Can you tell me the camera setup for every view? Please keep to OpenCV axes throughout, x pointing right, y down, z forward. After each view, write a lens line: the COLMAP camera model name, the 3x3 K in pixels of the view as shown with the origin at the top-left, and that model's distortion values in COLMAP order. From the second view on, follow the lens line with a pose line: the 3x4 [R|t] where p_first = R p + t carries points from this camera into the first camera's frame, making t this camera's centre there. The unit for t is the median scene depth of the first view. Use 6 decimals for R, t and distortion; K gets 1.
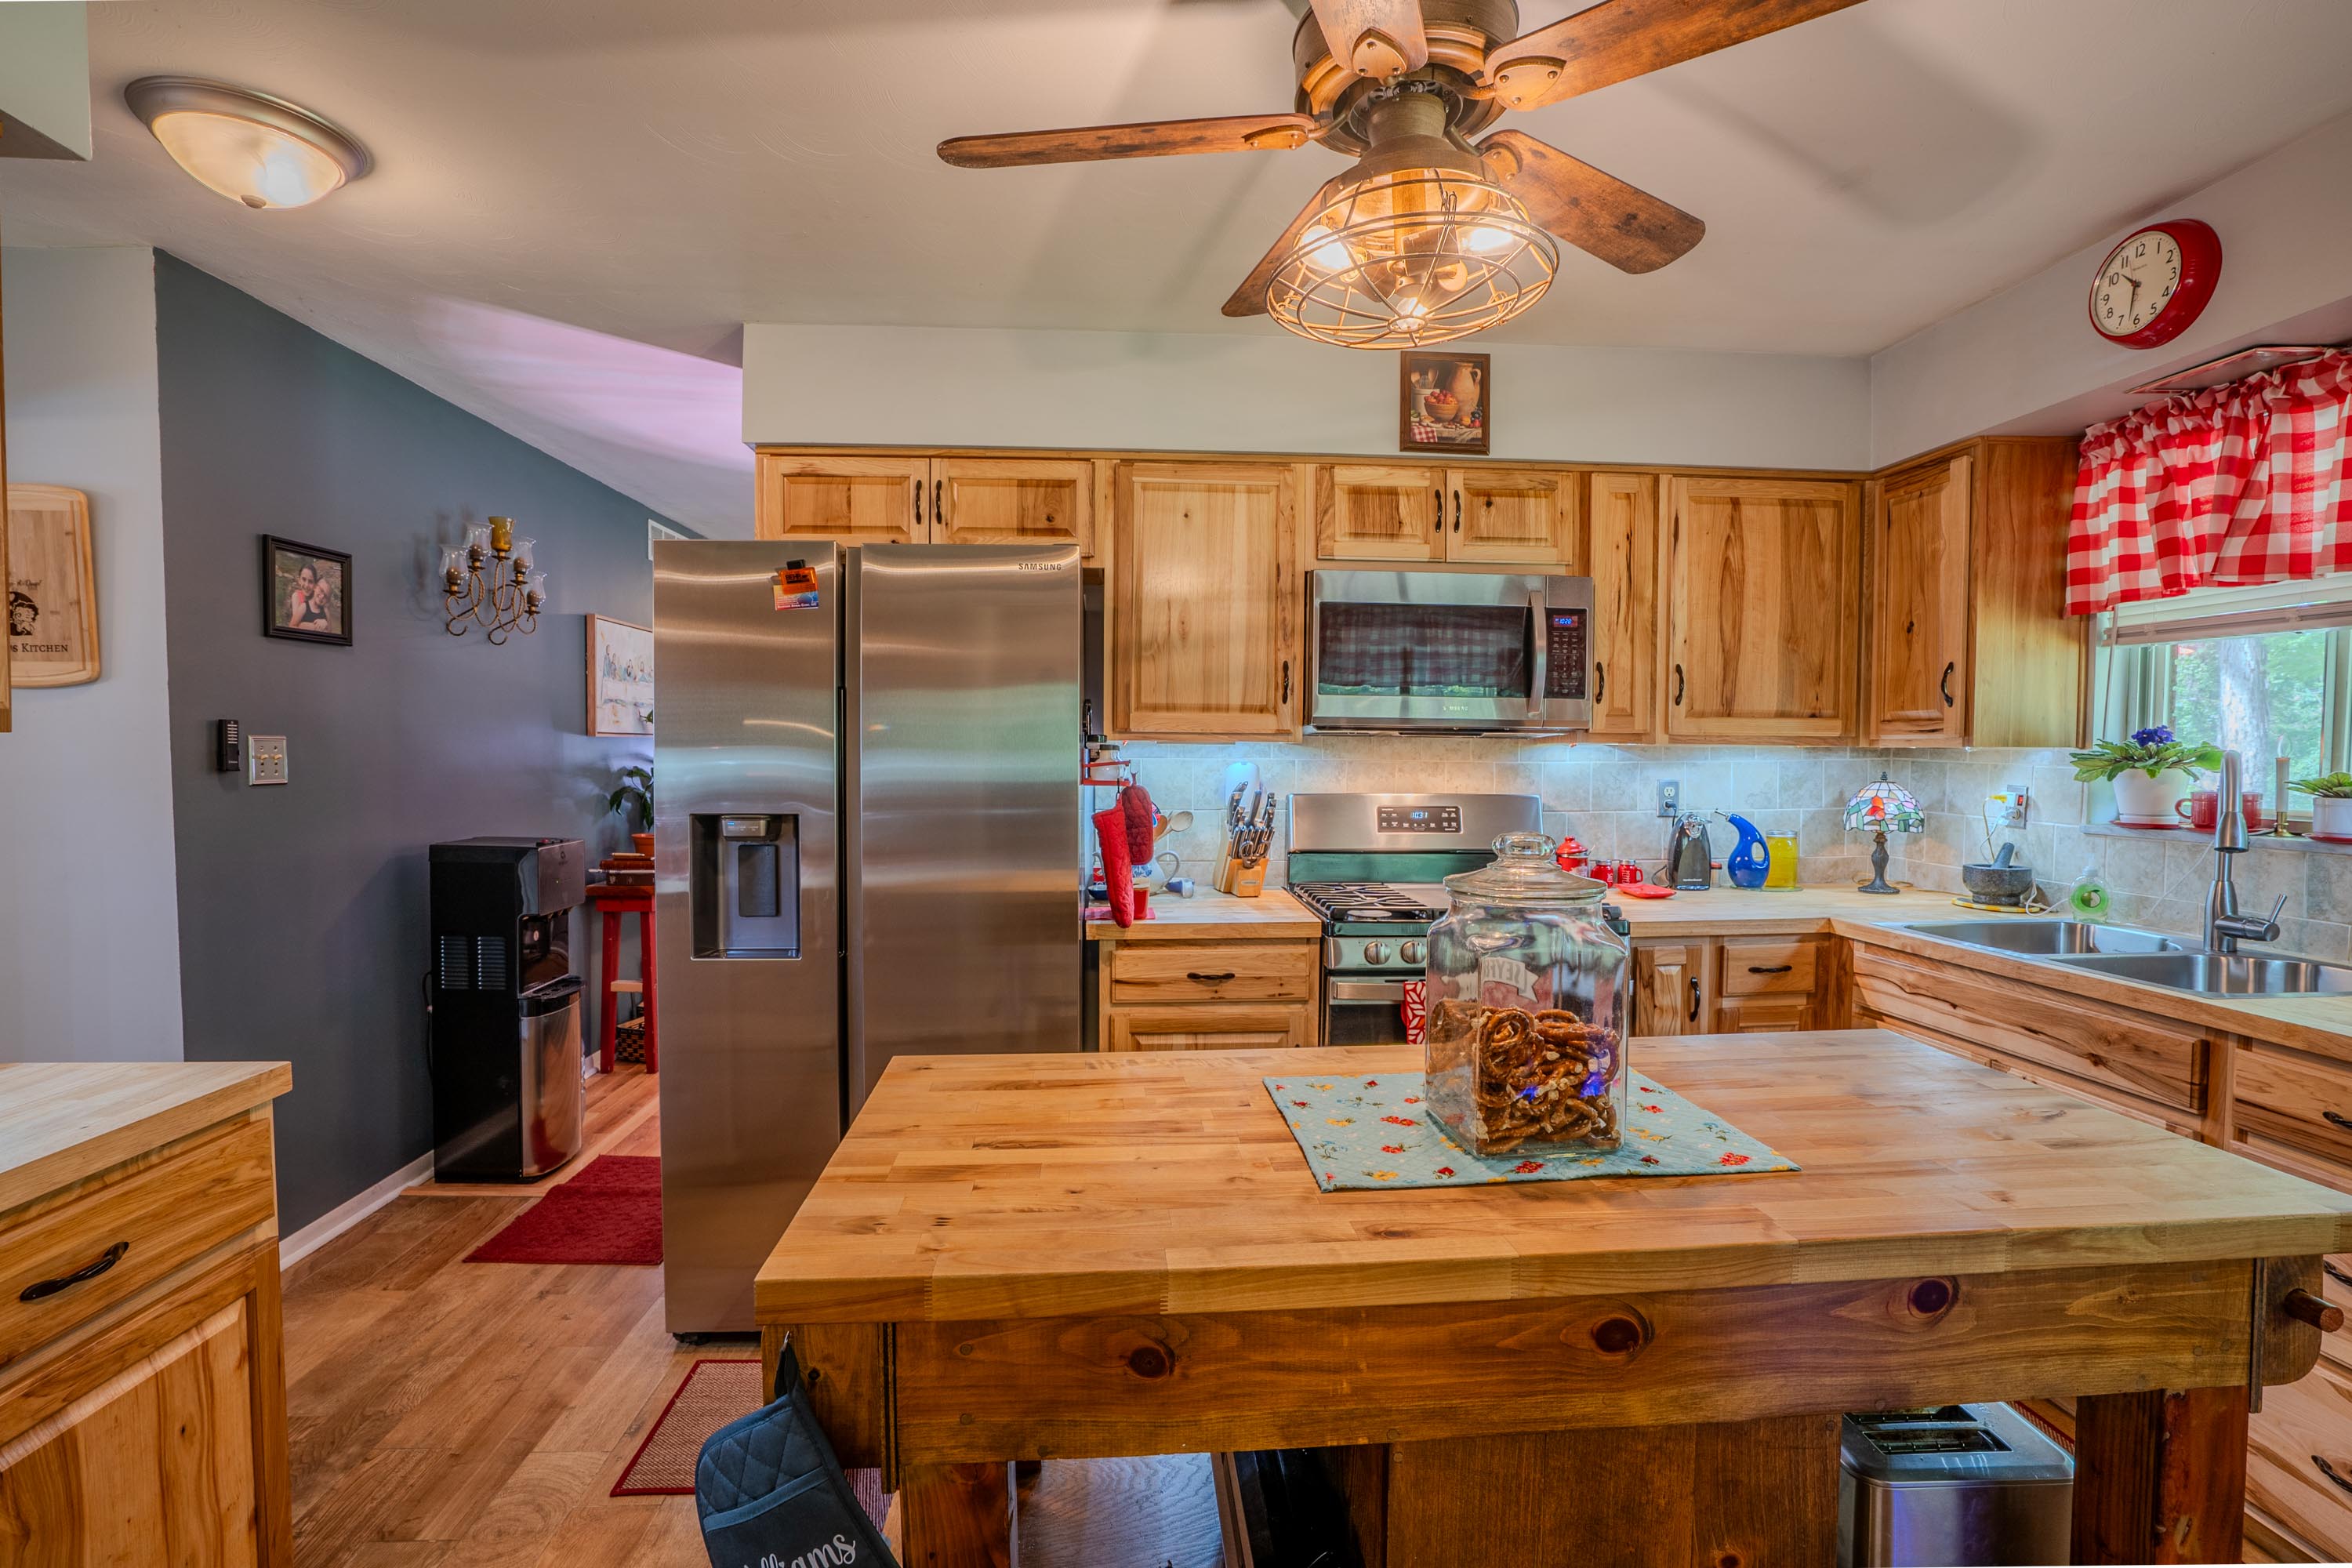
lens RADIAL K [[1092.0, 0, 1170.7], [0, 1092.0, 793.7], [0, 0, 1]] dist [-0.065118, 0.024936]
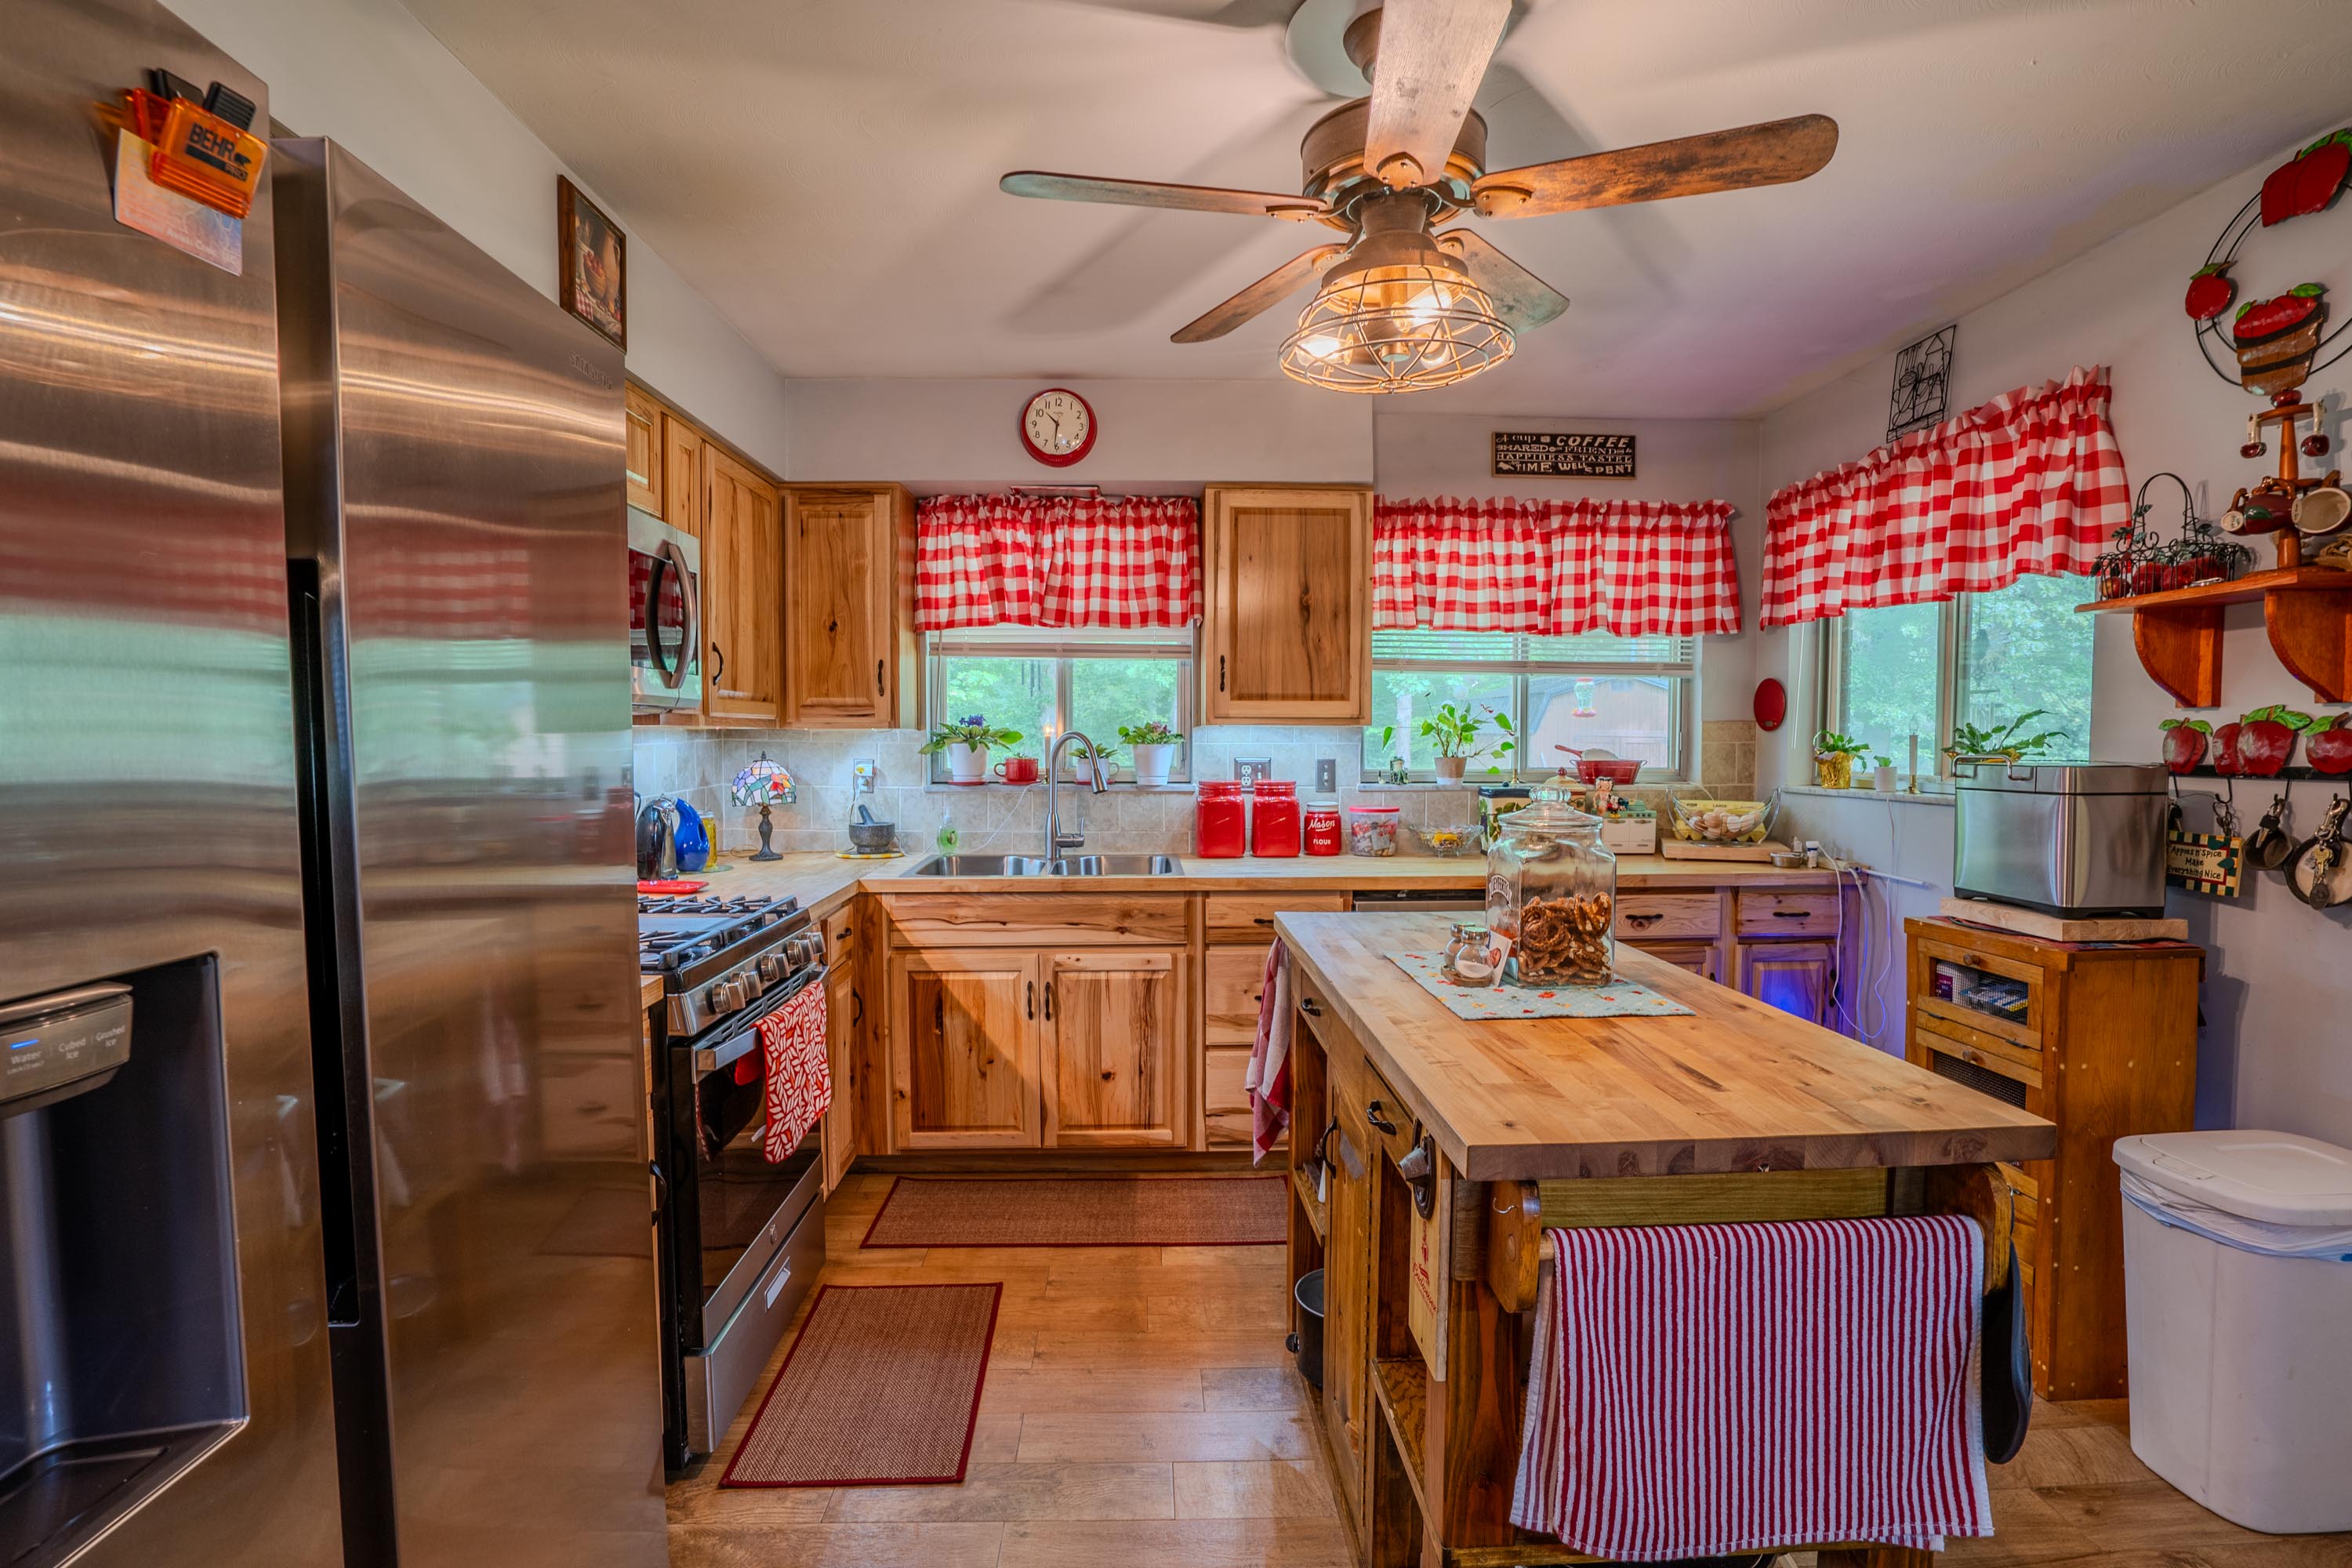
lens RADIAL K [[1106.4, 0, 1168.6], [0, 1106.4, 791.9], [0, 0, 1]] dist [-0.048918, 0.016770]
pose [[0.037255, -0.055593, 0.997758, -0.501818], [0.041045, 0.997694, 0.054057, -0.024791], [-0.998462, 0.038939, 0.039451, 0.582304]]
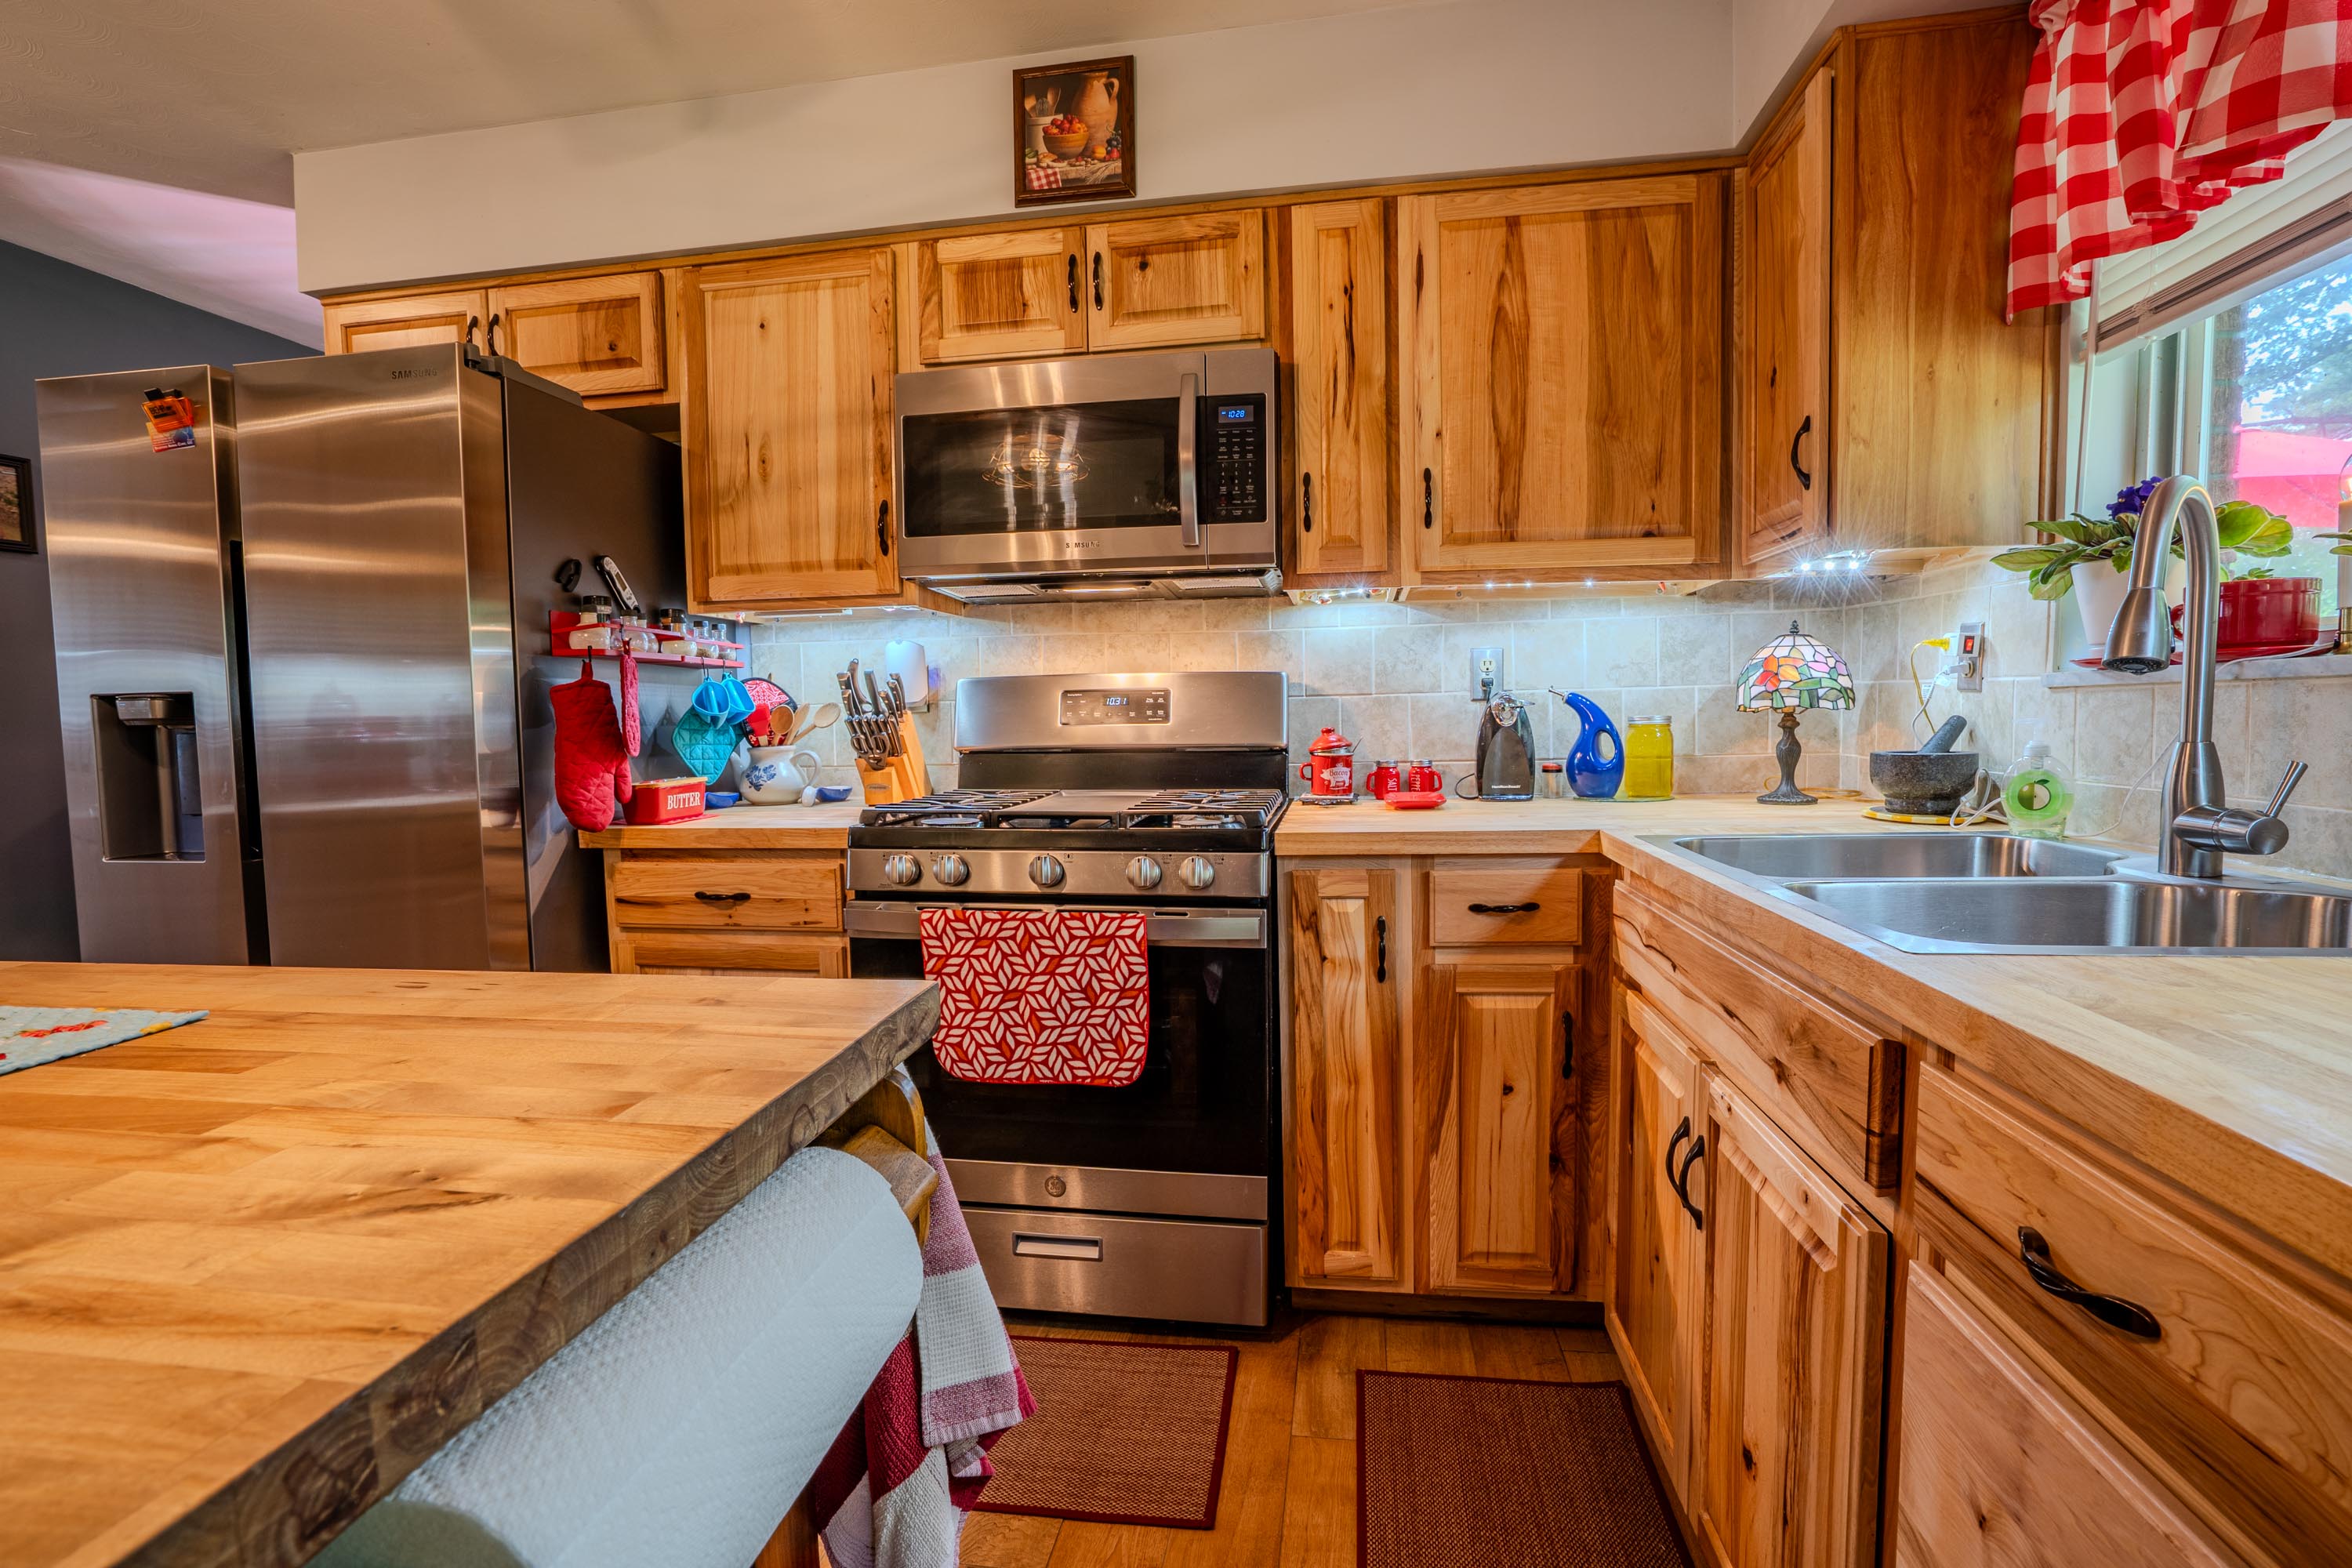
lens RADIAL K [[1088.2, 0, 1177.1], [0, 1088.2, 792.3], [0, 0, 1]] dist [-0.060334, 0.024521]
pose [[0.974992, -0.005256, -0.222177, 0.482131], [0.012514, 0.999433, 0.031274, 0.065672], [0.221886, -0.033272, 0.974505, 0.291183]]
